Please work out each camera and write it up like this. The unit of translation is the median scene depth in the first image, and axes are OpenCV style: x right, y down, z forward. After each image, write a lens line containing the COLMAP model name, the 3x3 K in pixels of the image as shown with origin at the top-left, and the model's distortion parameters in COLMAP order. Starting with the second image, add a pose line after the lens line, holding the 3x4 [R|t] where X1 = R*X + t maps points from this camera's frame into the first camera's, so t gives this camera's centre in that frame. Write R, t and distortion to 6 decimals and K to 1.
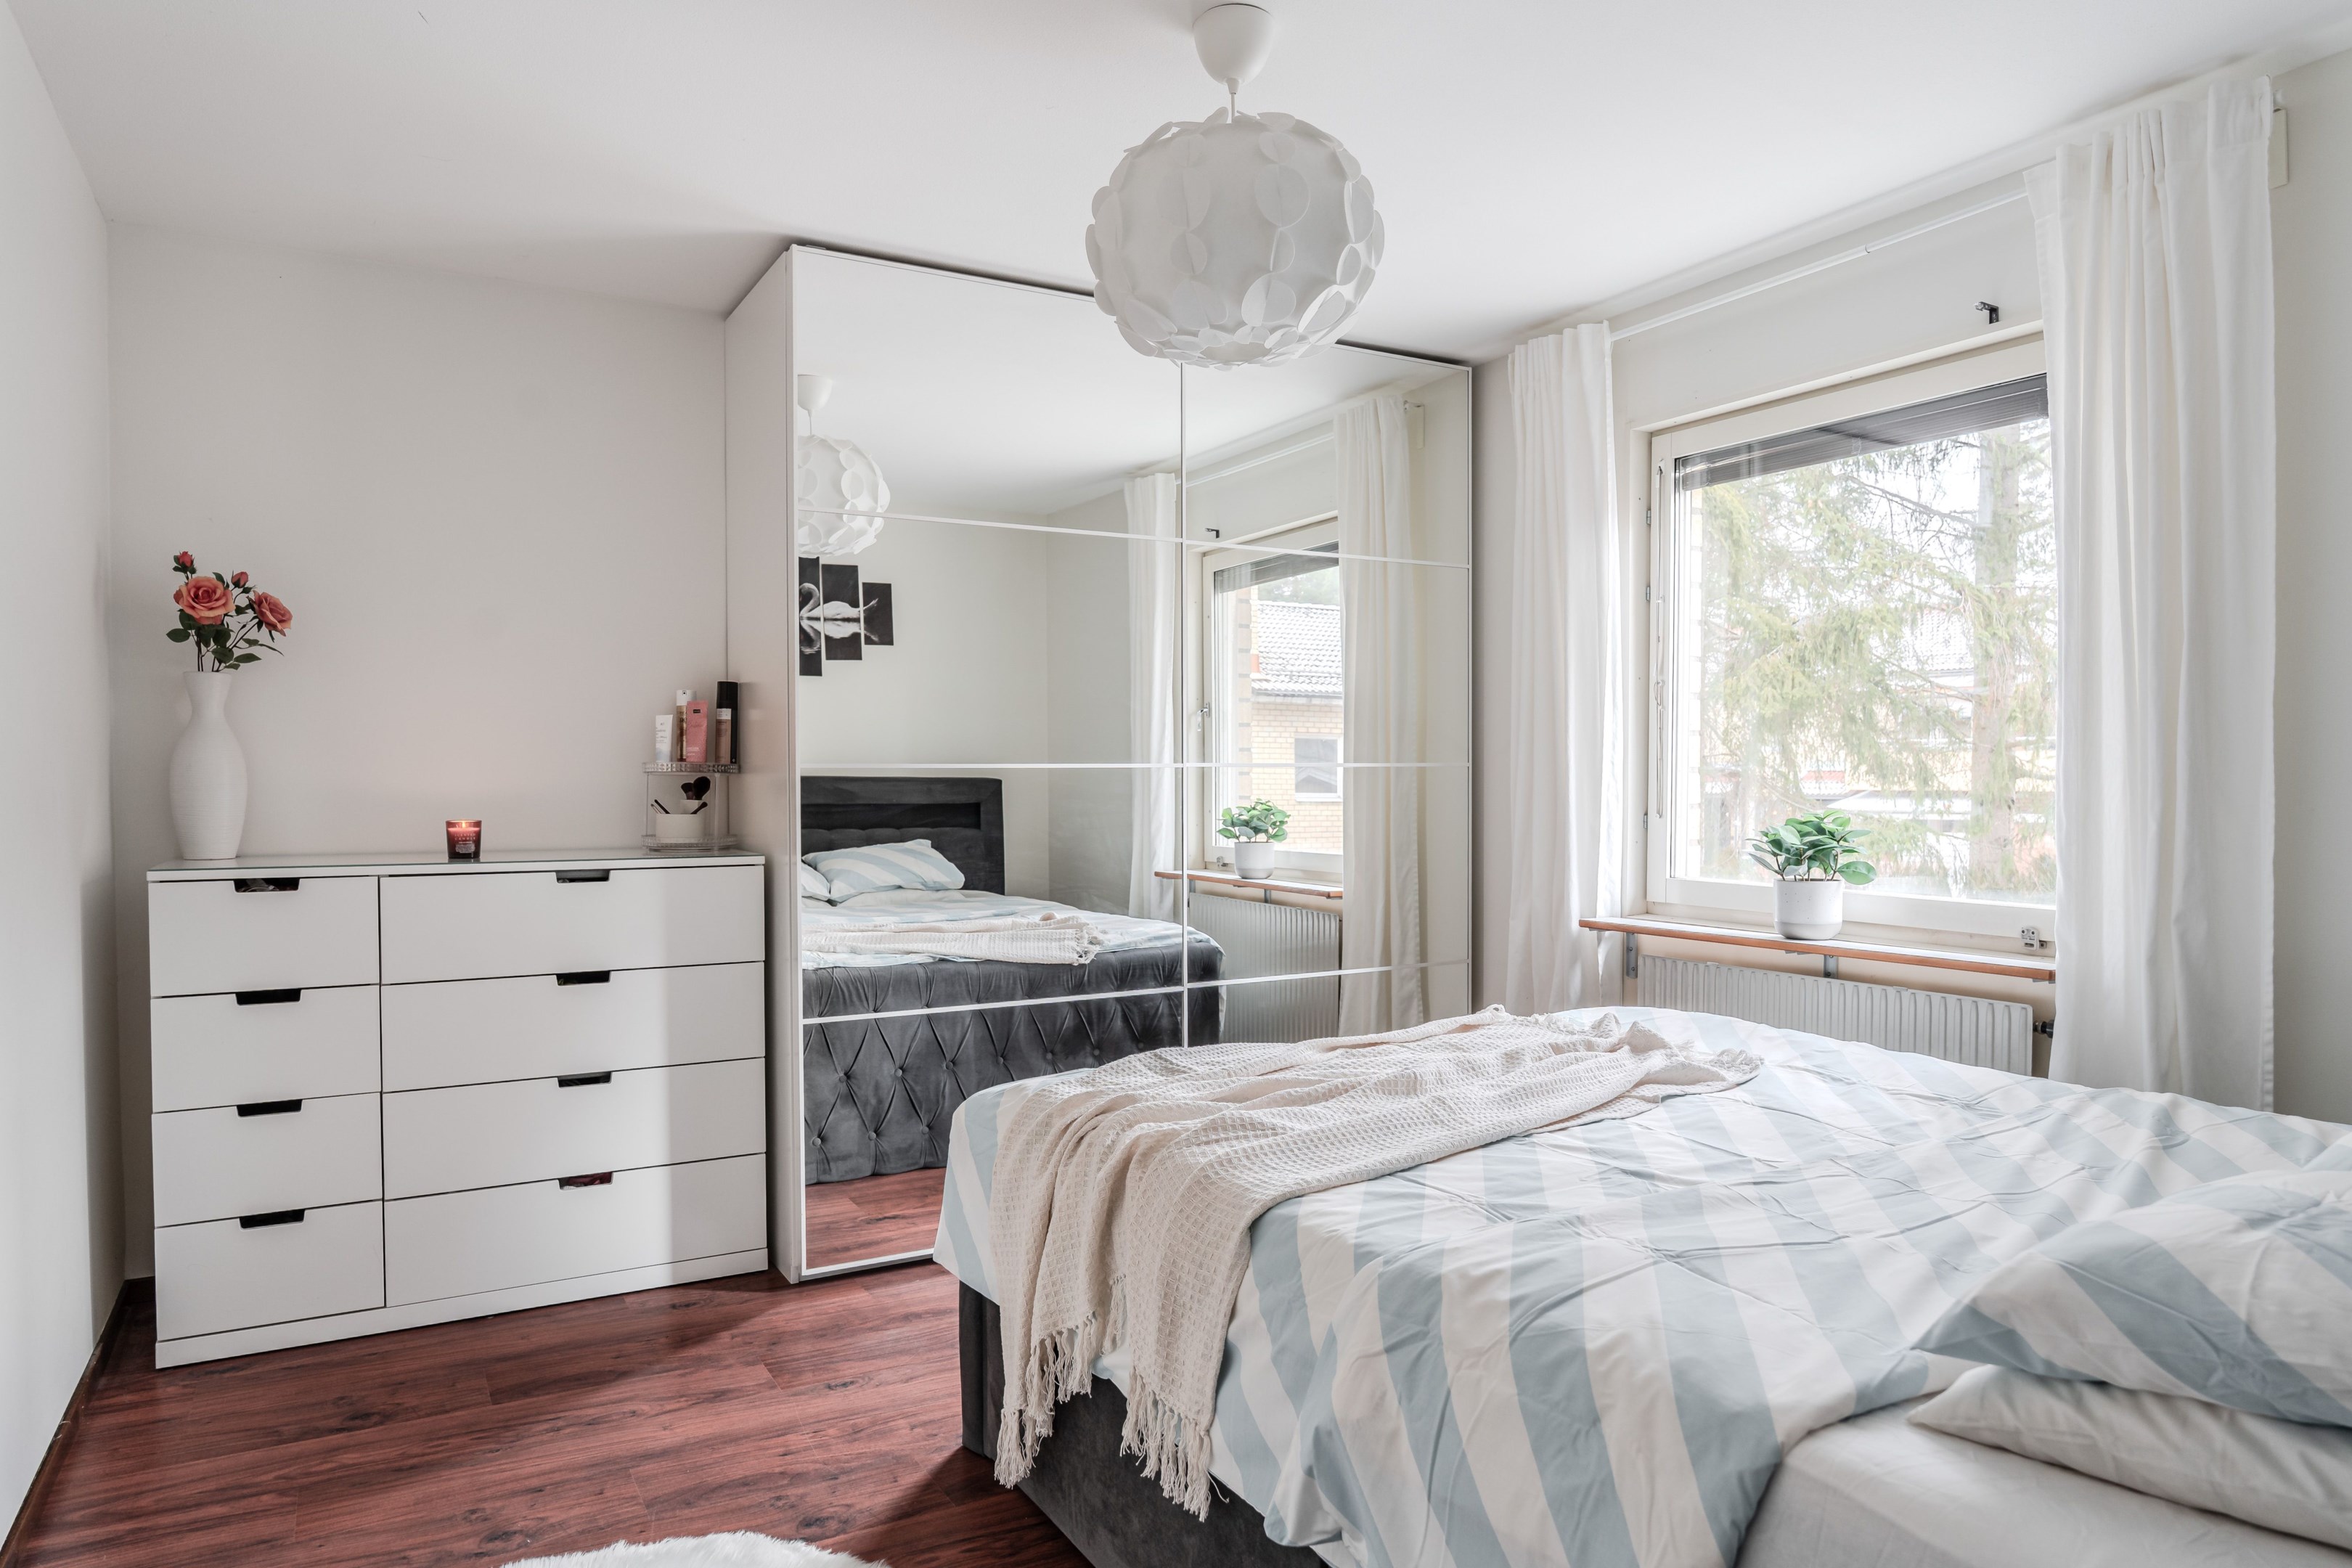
lens RADIAL K [[1485.7, 0, 1176.4], [0, 1485.7, 791.9], [0, 0, 1]] dist [0.000047, 0.000015]
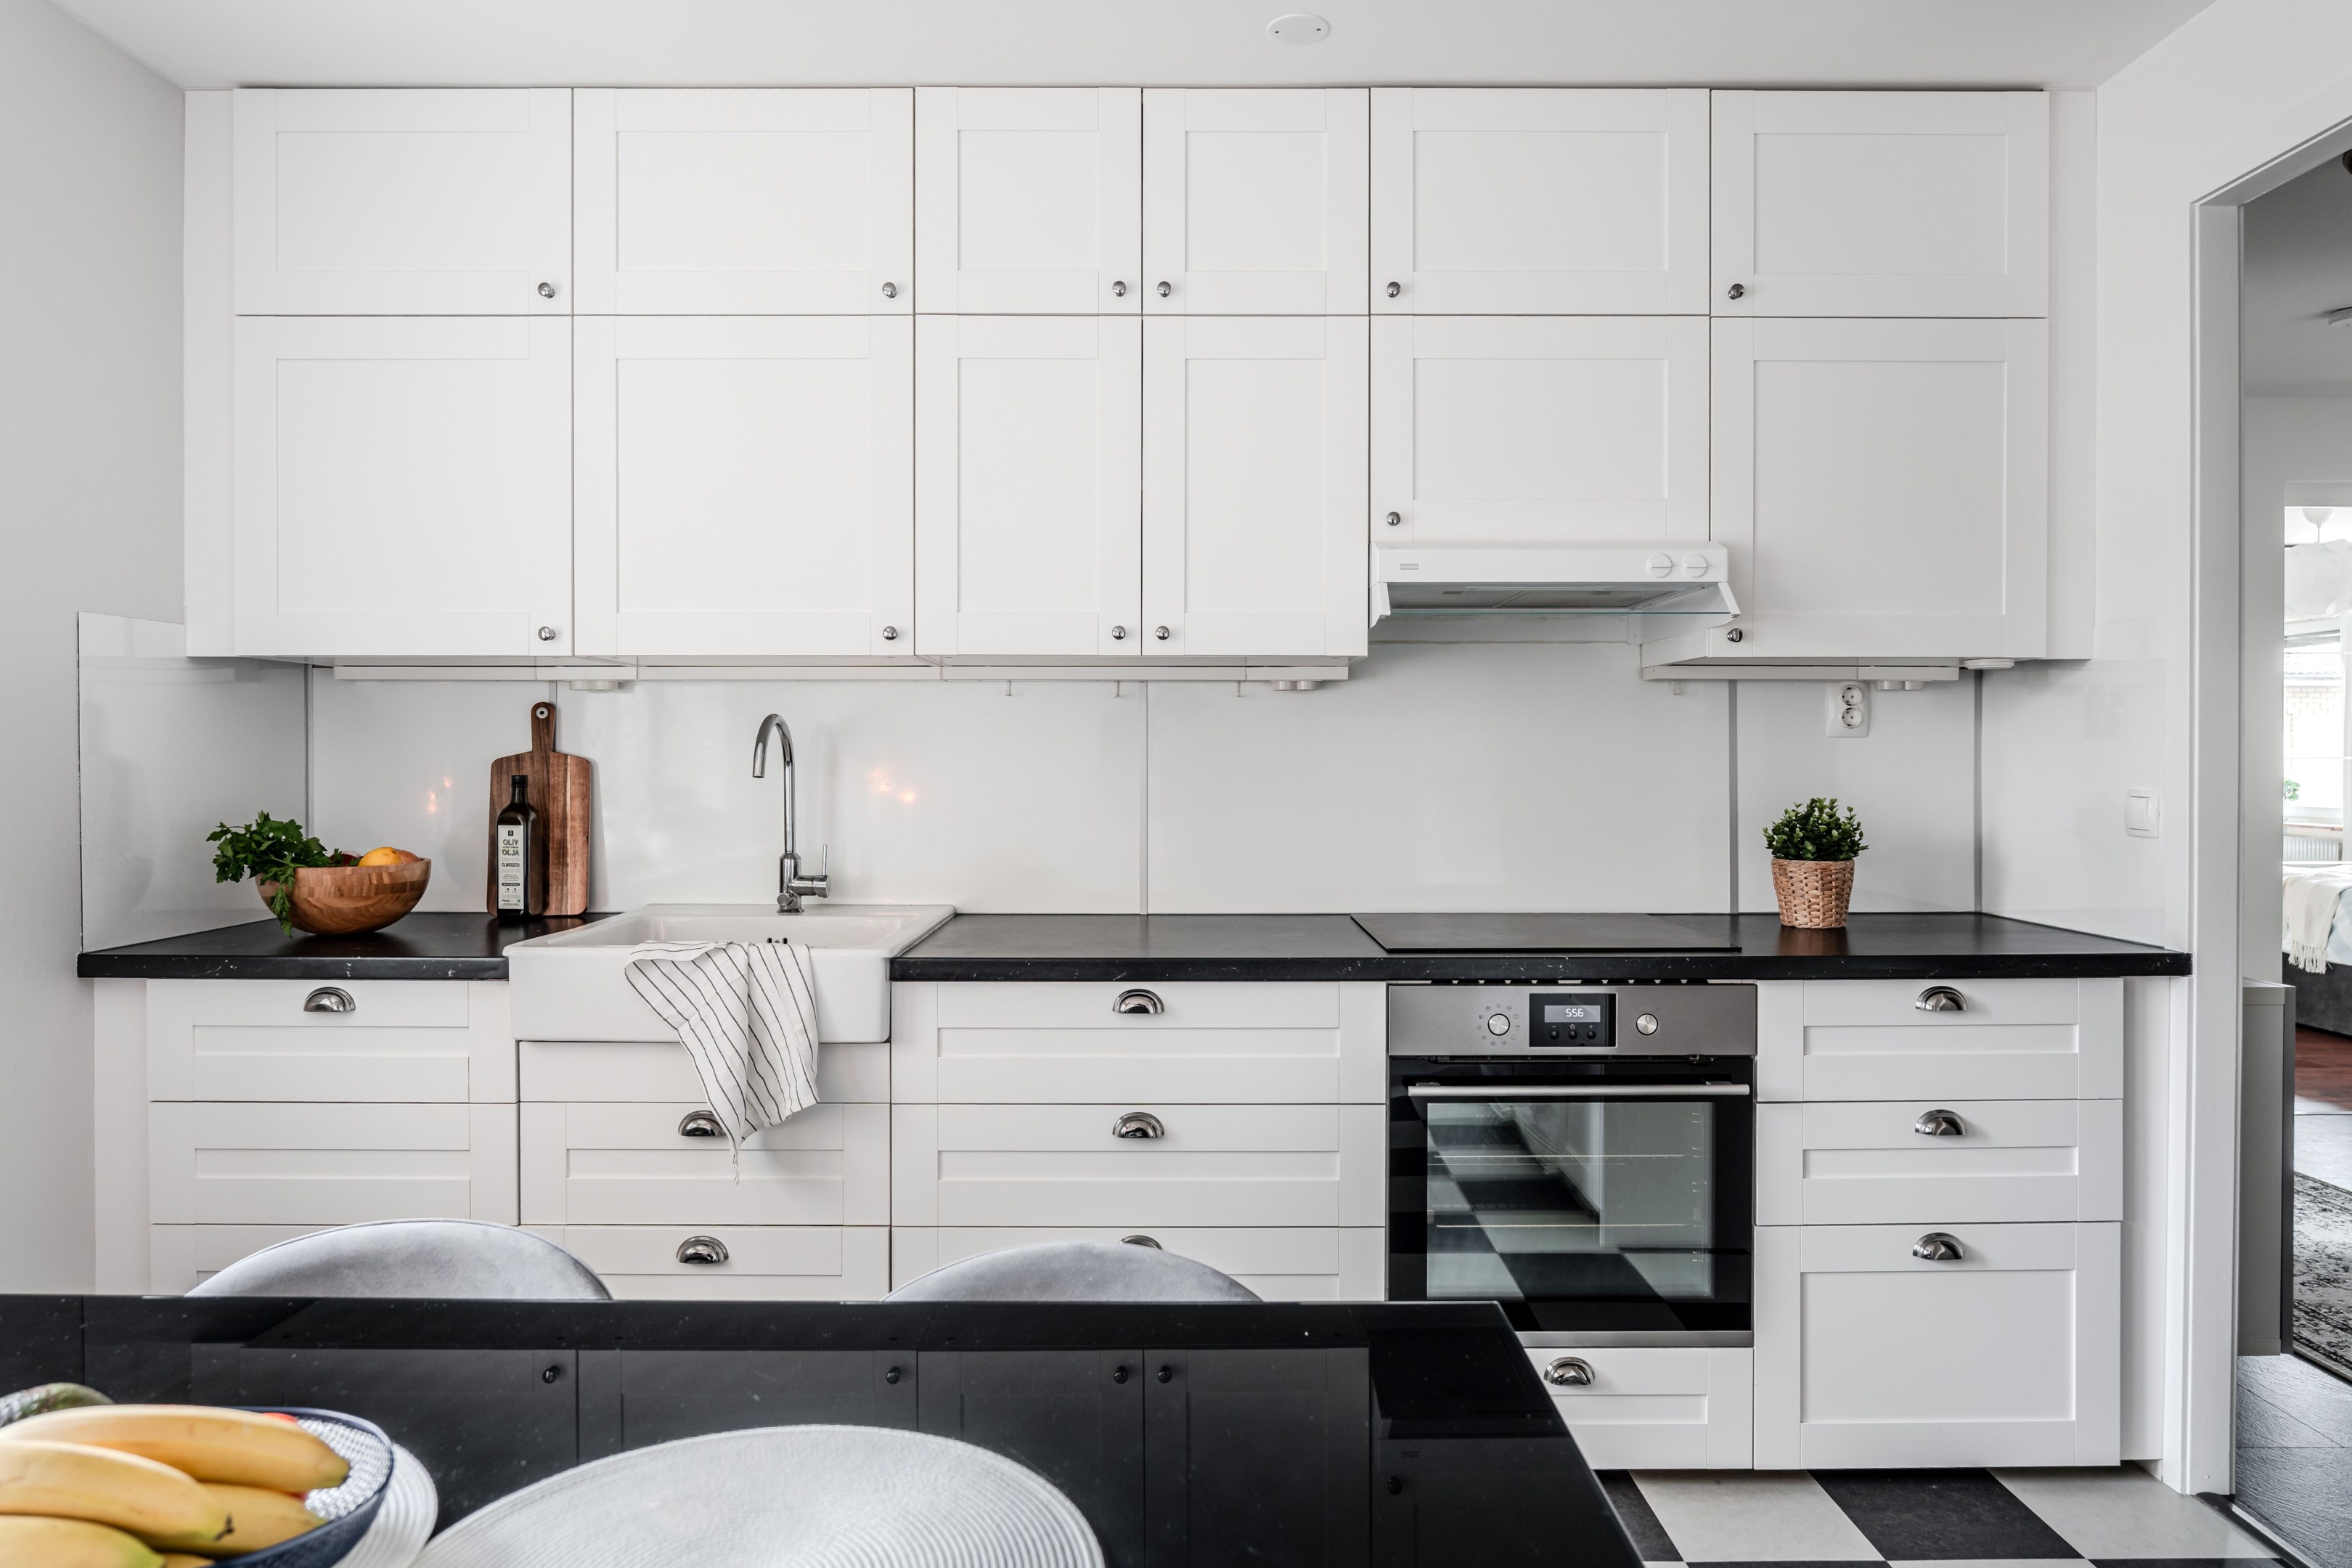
lens RADIAL K [[1559.4, 0, 1177.8], [0, 1559.4, 777.8], [0, 0, 1]] dist [-0.002489, -0.000815]
pose [[0.876633, 0.000462, -0.481159, -0.586771], [0.000447, 0.999998, 0.001774, 0.015134], [0.481159, -0.001770, 0.876632, -3.542795]]
